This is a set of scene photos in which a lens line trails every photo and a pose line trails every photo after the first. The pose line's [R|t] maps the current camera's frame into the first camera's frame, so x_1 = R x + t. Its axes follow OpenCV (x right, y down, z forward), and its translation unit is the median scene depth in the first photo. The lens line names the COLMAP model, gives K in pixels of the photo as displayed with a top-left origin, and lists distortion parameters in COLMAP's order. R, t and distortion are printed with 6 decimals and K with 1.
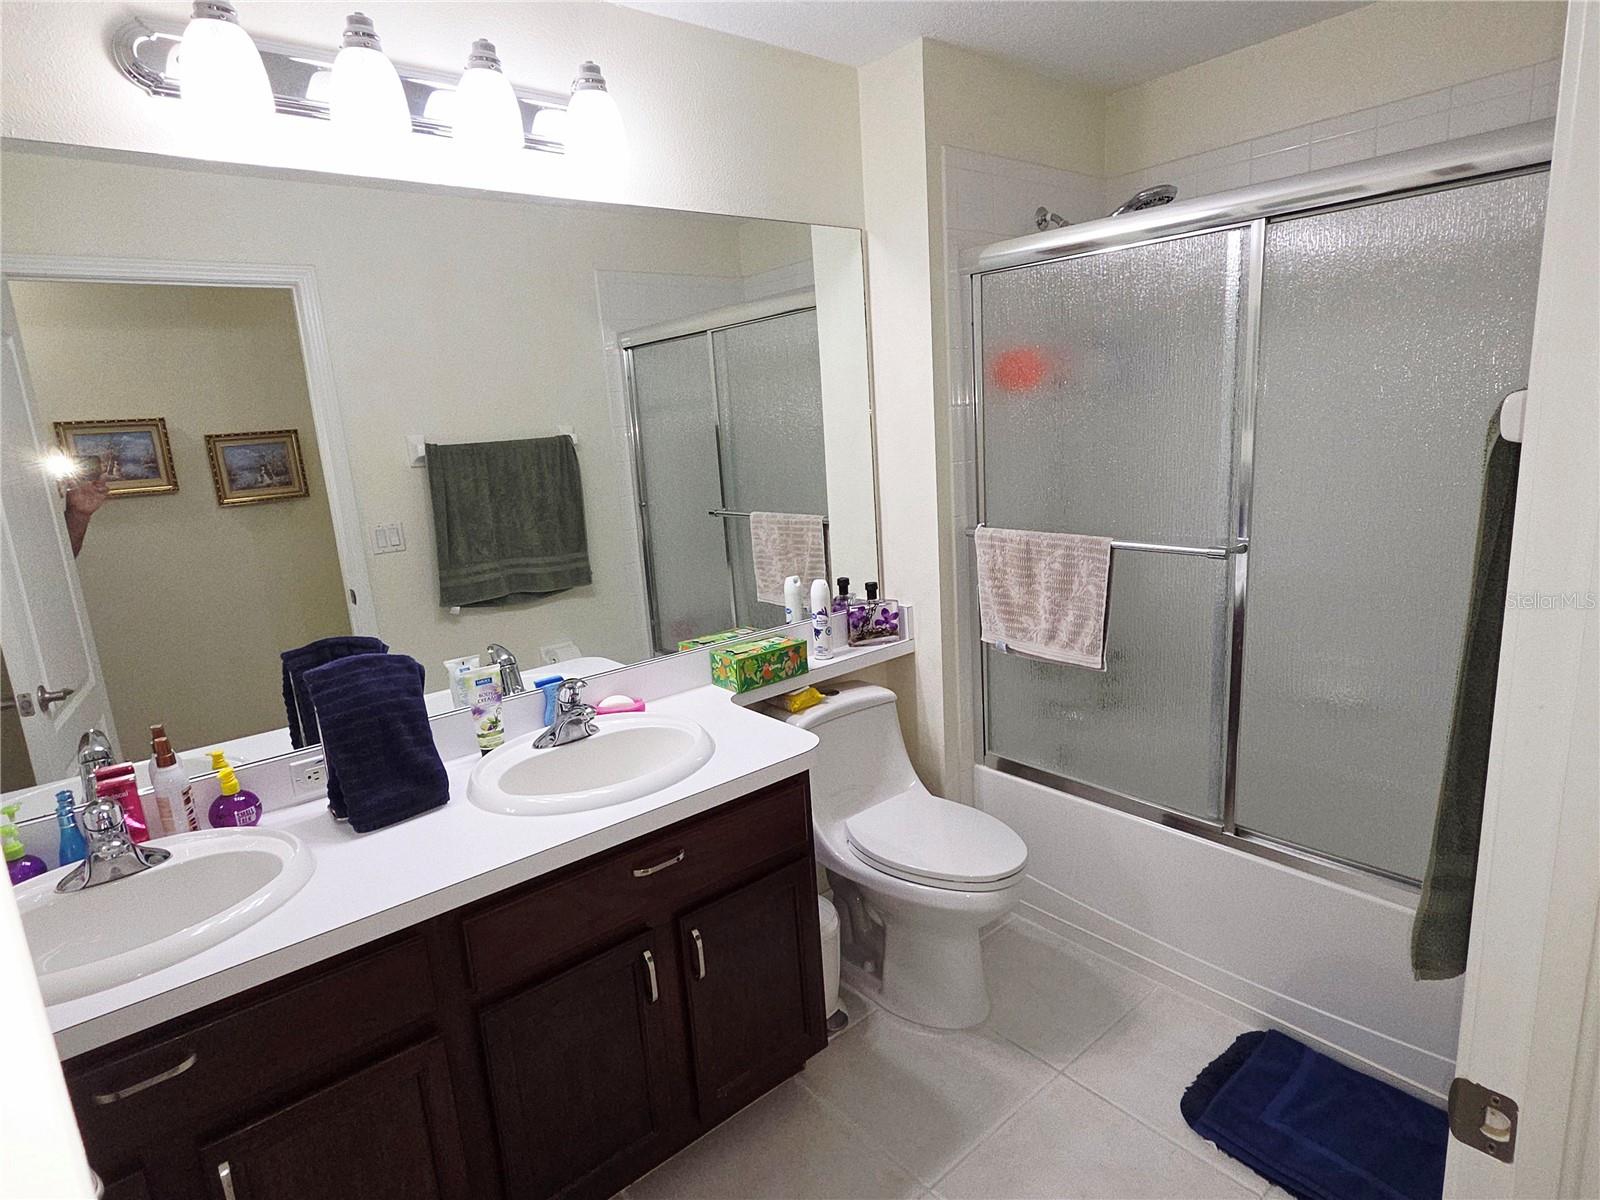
lens RADIAL K [[884.6, 0, 811.4], [0, 884.6, 596.9], [0, 0, 1]] dist [0.002000, -0.001448]
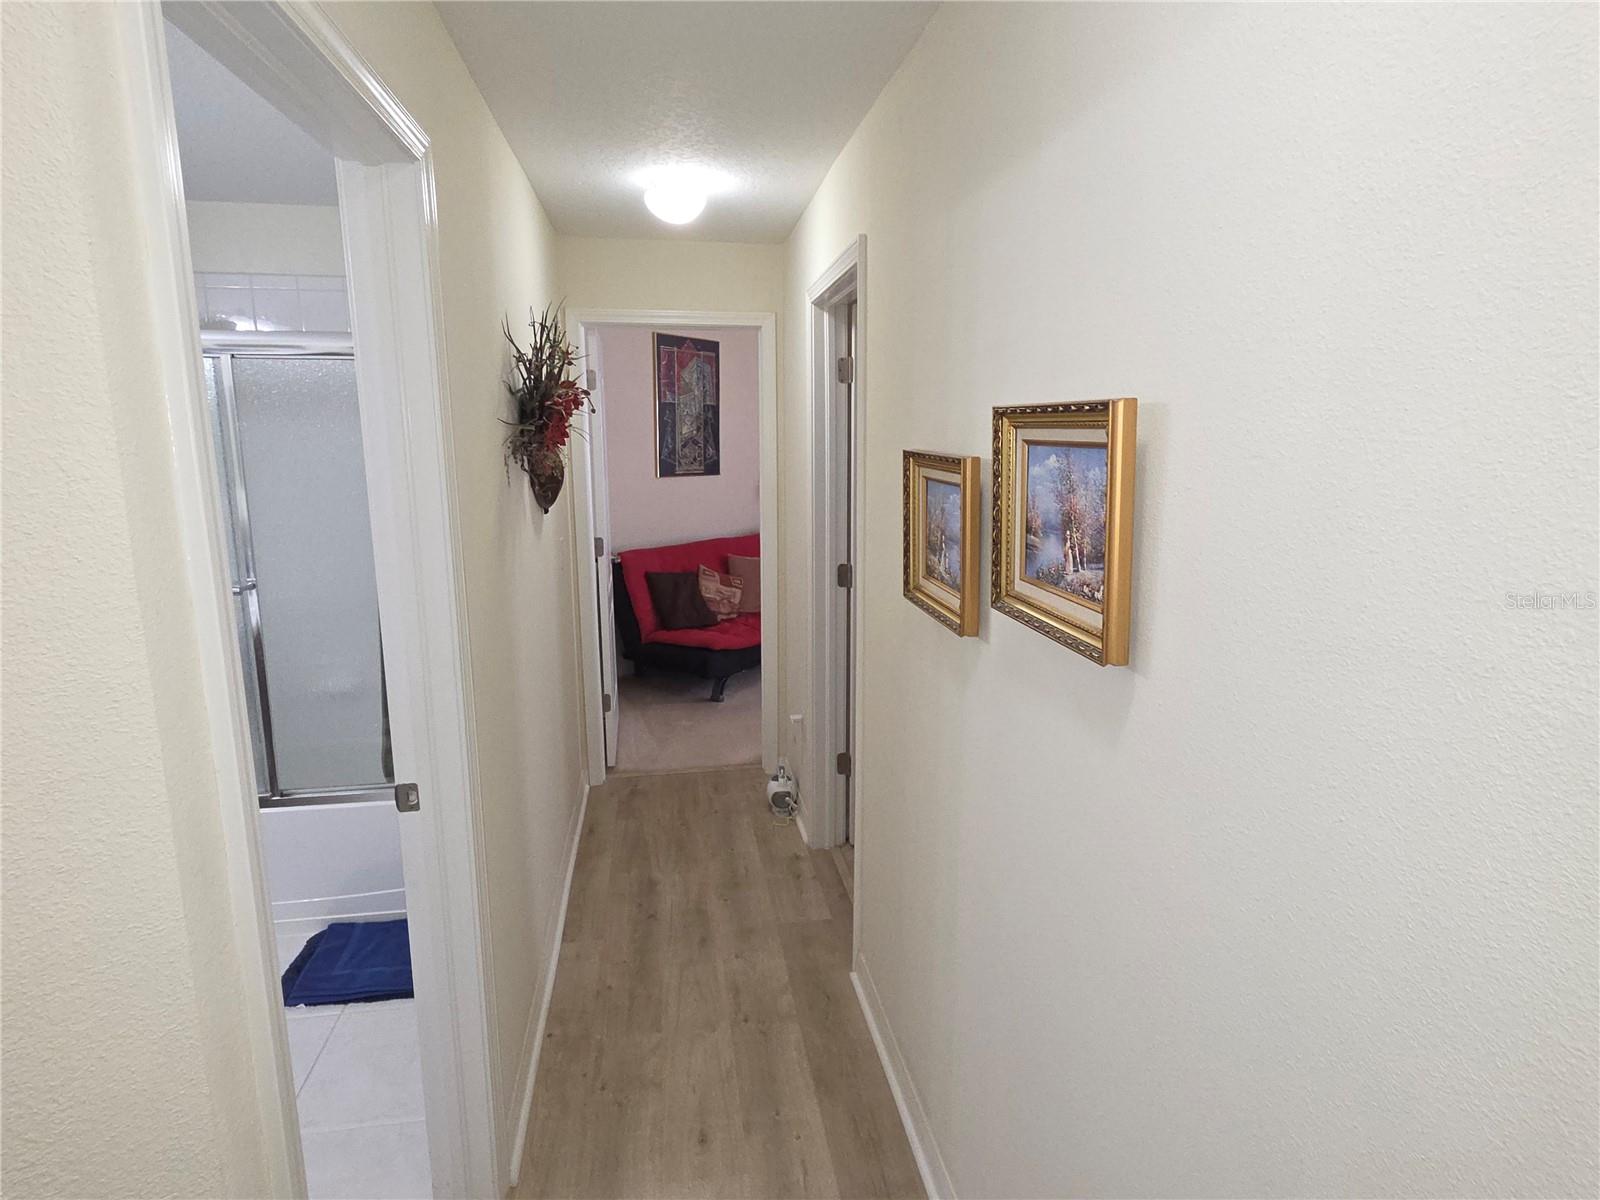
lens RADIAL K [[847.9, 0, 801.3], [0, 847.9, 605.9], [0, 0, 1]] dist [0.002670, 0.000197]
pose [[0.512993, -0.089542, 0.853710, -0.184043], [0.158820, 0.987274, 0.008116, 0.090648], [-0.843572, 0.131423, 0.520686, -0.364340]]
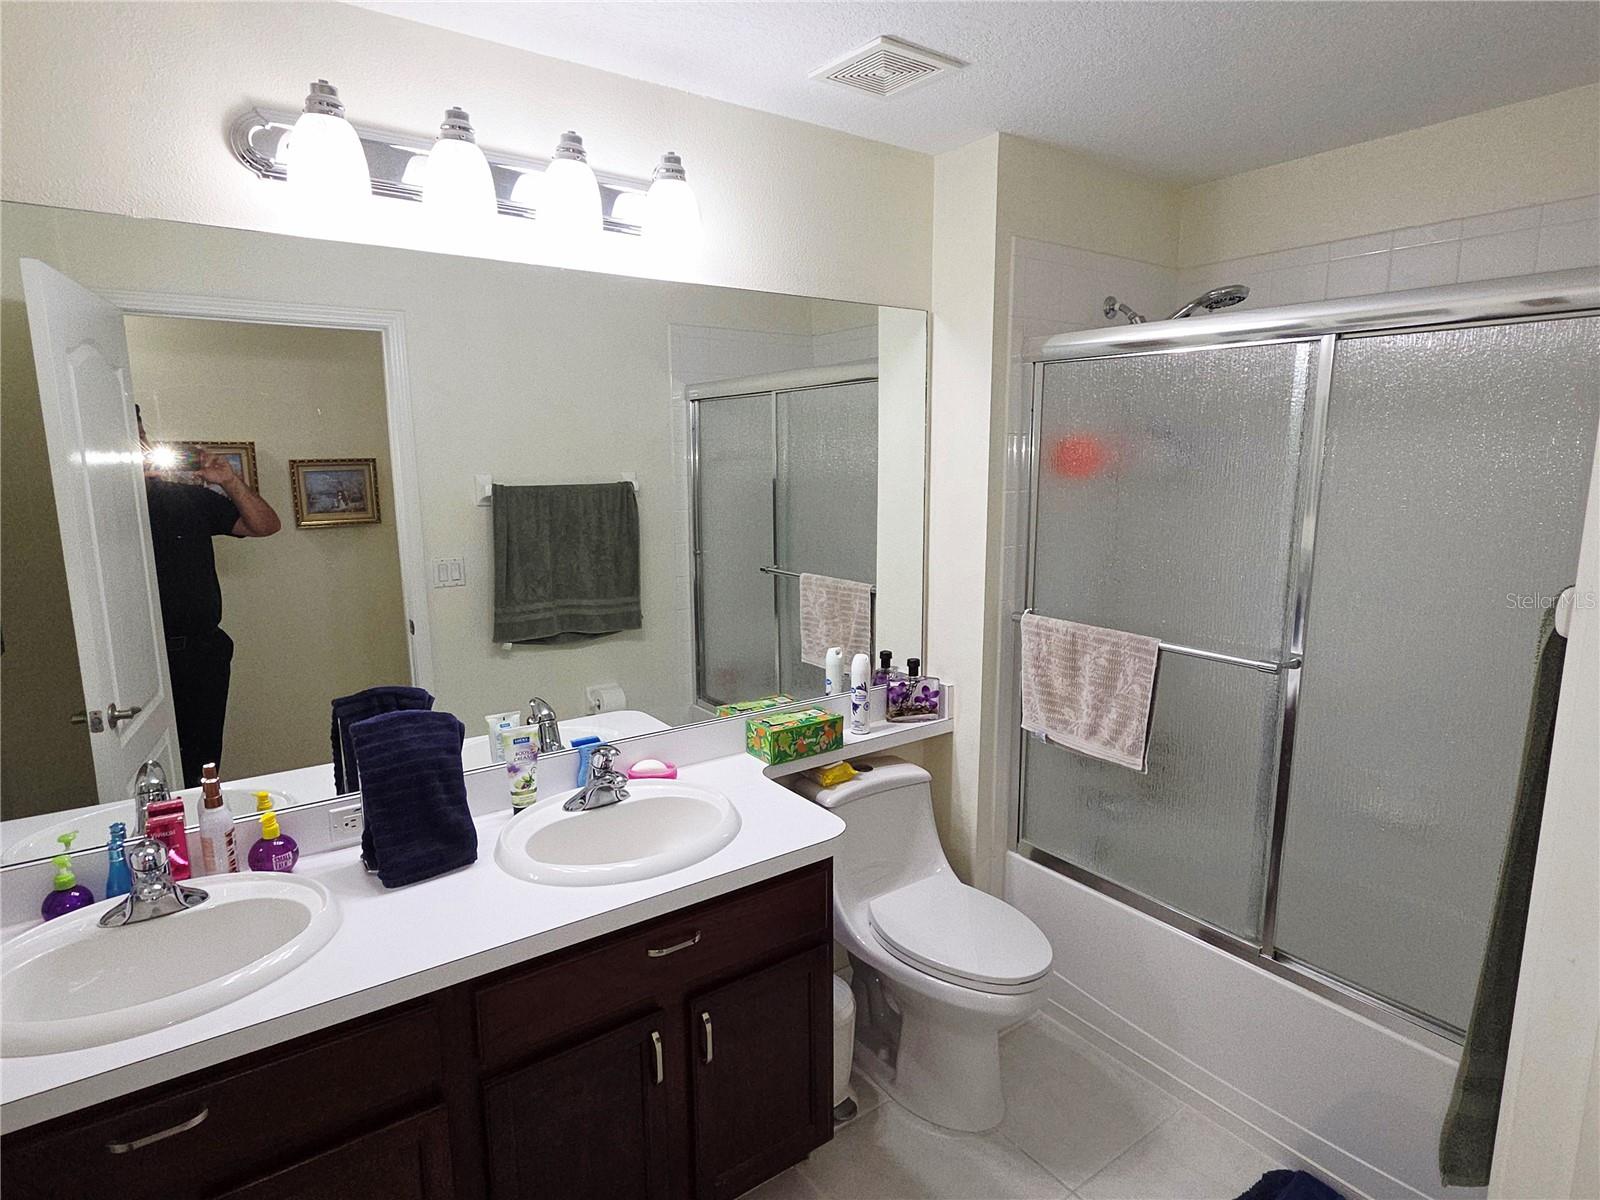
lens RADIAL K [[884.6, 0, 811.4], [0, 884.6, 596.9], [0, 0, 1]] dist [0.002000, -0.001448]
pose [[0.995508, 0.071164, -0.062439, 0.012159], [-0.073577, 0.996594, -0.037233, -0.047517], [0.059577, 0.041660, 0.997354, -0.003337]]
